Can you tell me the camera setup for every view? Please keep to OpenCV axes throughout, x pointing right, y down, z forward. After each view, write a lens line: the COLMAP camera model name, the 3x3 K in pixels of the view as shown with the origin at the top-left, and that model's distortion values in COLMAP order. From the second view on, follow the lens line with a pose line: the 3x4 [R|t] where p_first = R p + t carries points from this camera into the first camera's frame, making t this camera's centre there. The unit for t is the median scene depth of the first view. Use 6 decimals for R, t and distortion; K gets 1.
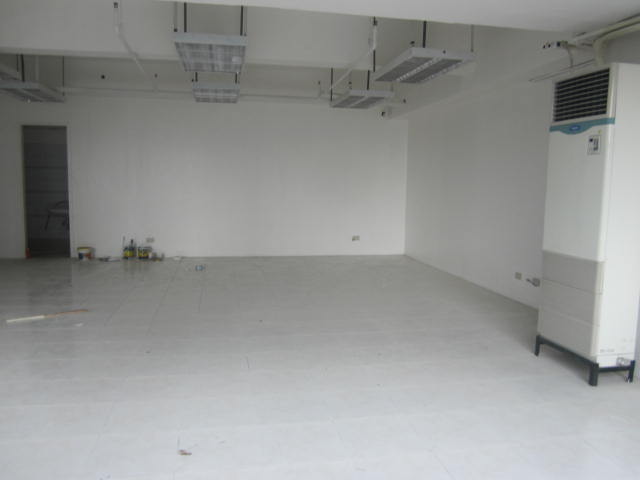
lens RADIAL K [[532.0, 0, 304.5], [0, 532.0, 239.7], [0, 0, 1]] dist [-0.063976, 0.025646]
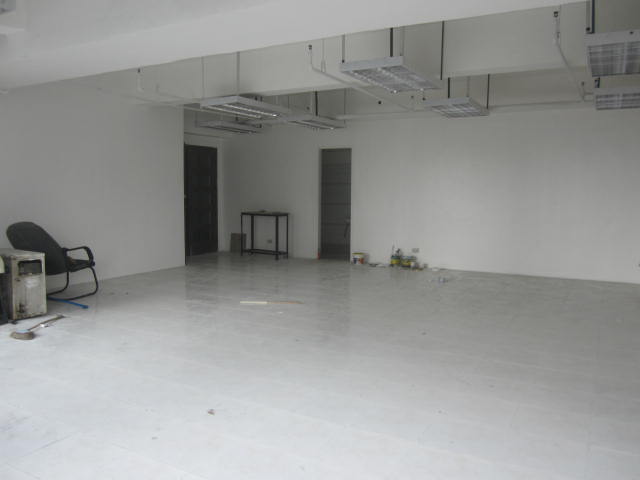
lens RADIAL K [[532.0, 0, 325.5], [0, 532.0, 244.3], [0, 0, 1]] dist [-0.063976, 0.025646]
pose [[0.765234, 0.053962, -0.641487, 0.265946], [-0.064945, 0.997868, 0.006467, -0.006951], [0.640468, 0.036713, 0.767107, 0.066929]]
